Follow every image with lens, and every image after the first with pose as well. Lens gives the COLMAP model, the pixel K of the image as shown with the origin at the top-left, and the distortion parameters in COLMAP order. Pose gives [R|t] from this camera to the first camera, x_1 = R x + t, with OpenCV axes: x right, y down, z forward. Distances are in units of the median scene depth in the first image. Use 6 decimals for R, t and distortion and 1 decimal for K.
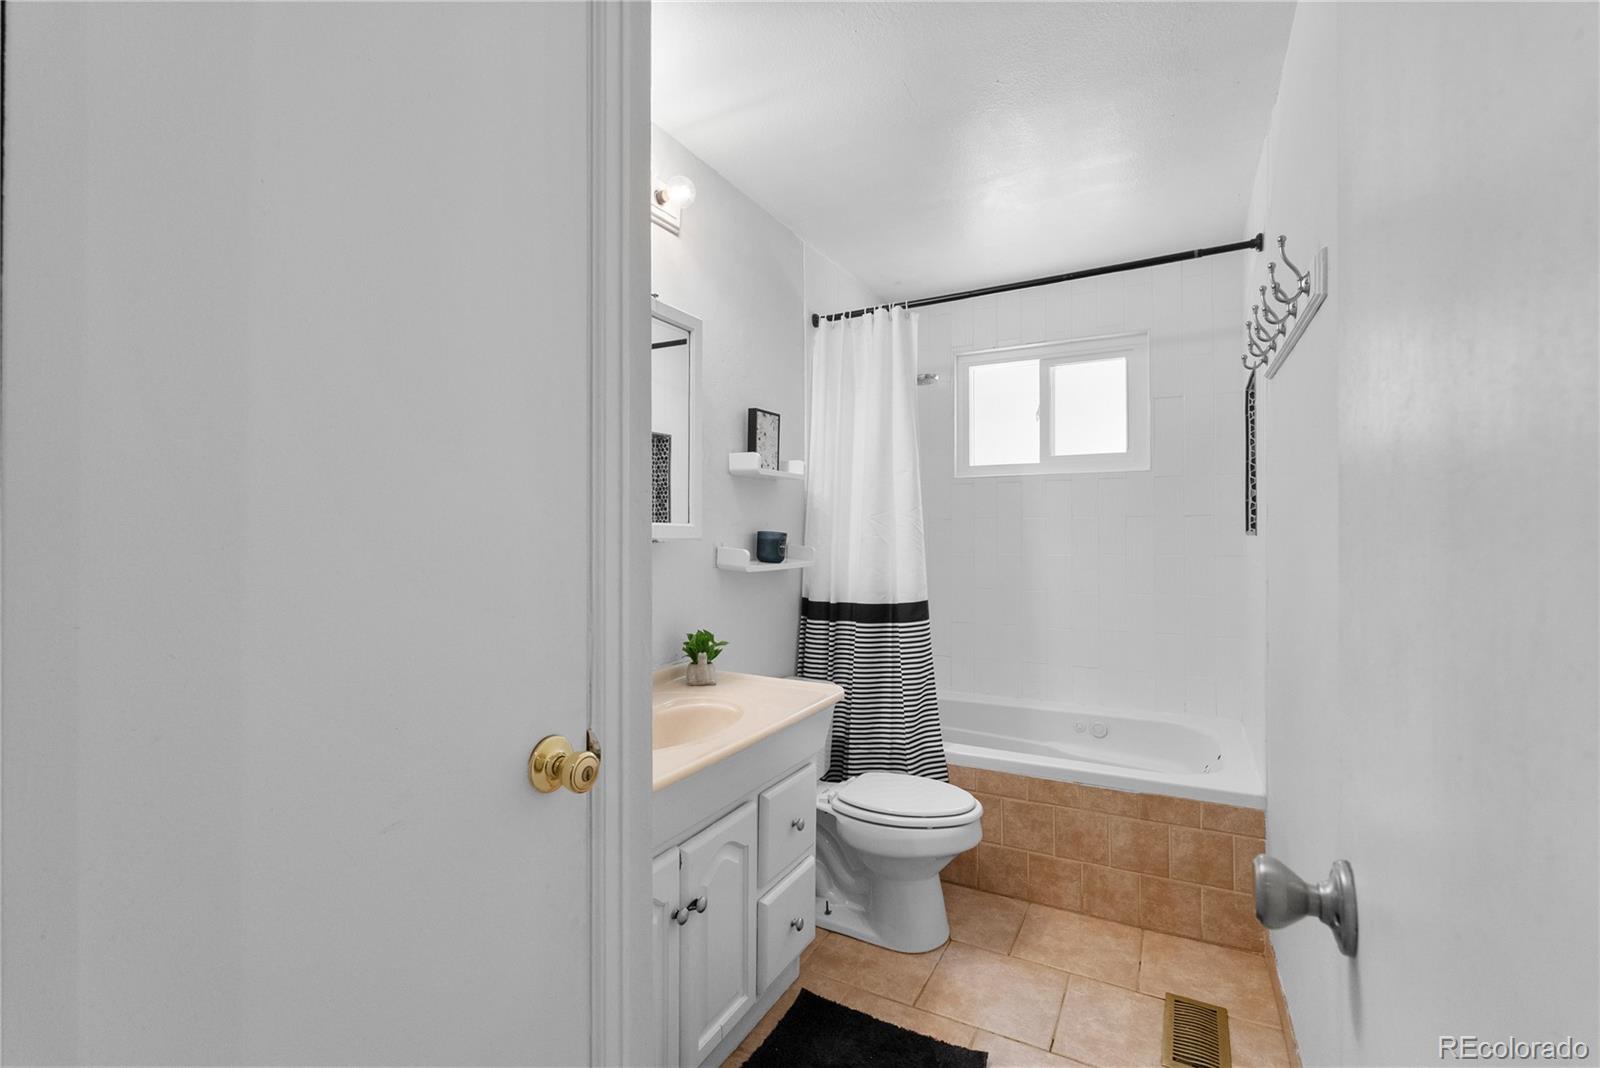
lens RADIAL K [[706.9, 0, 801.2], [0, 706.9, 510.9], [0, 0, 1]] dist [0.002506, 0.000164]
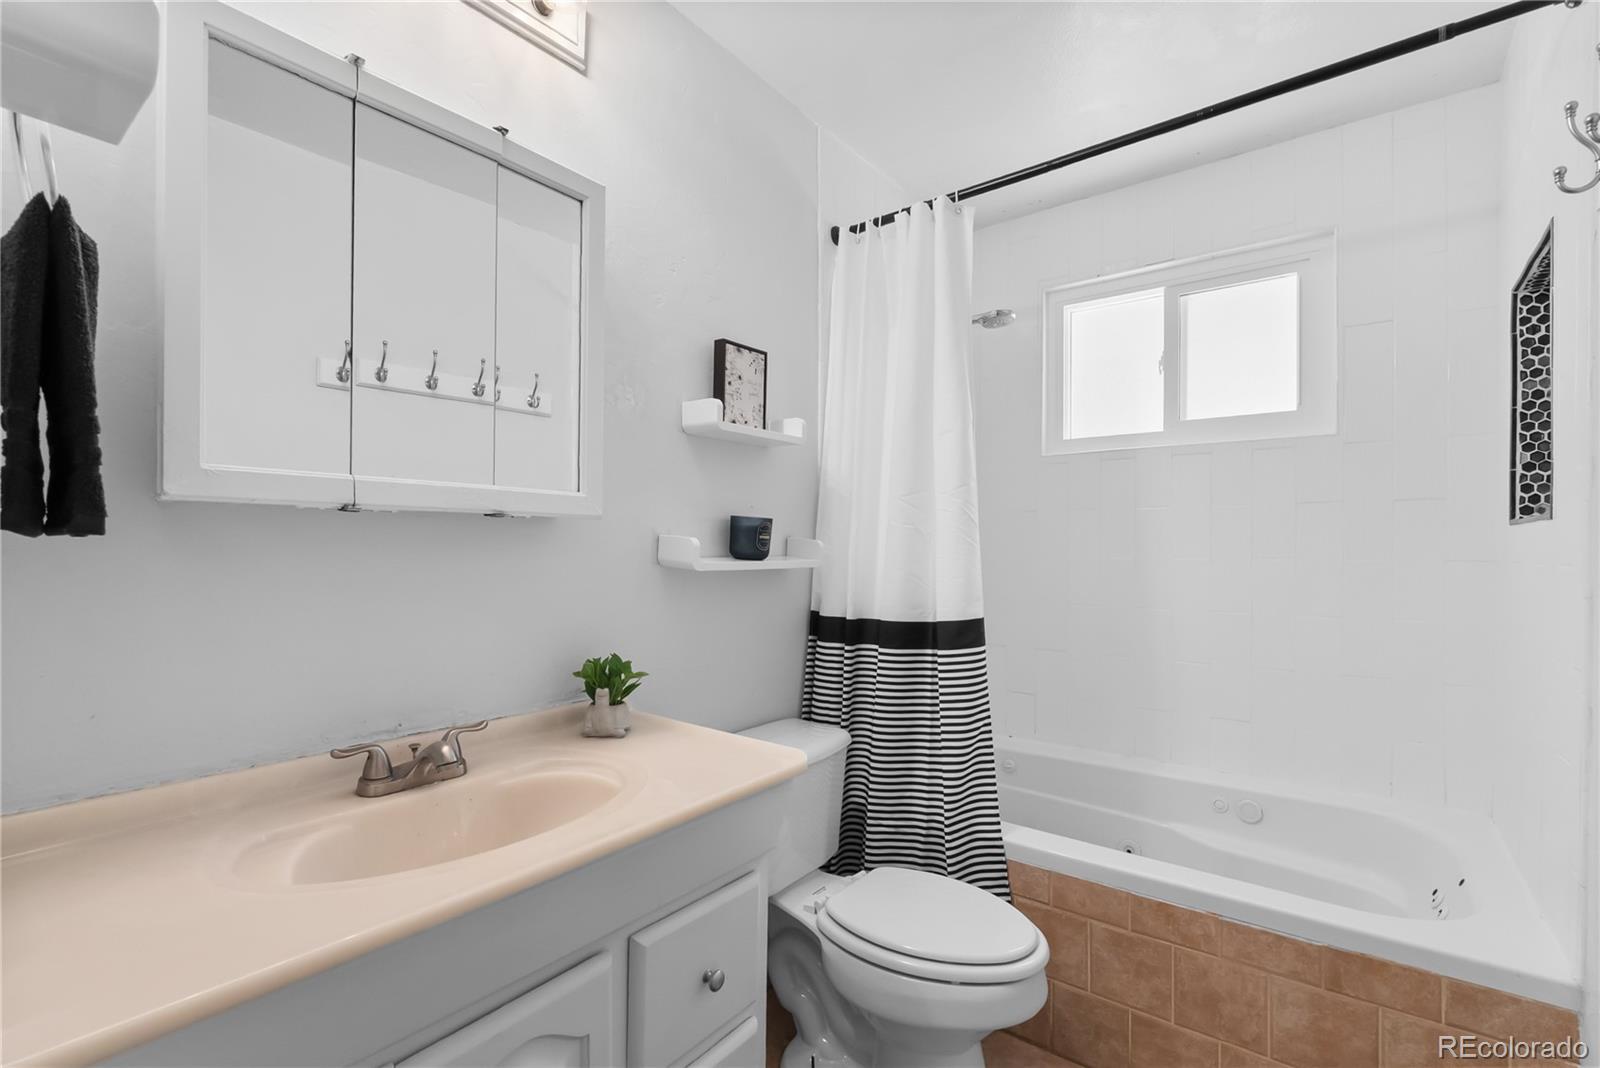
lens RADIAL K [[708.5, 0, 800.0], [0, 708.5, 534.0], [0, 0, 1]] dist [-0.004000, 0.000514]
pose [[0.986340, 0.004148, -0.164673, 0.124095], [-0.002281, 0.999931, 0.011524, 0.039085], [0.164709, -0.010991, 0.986281, 0.308782]]
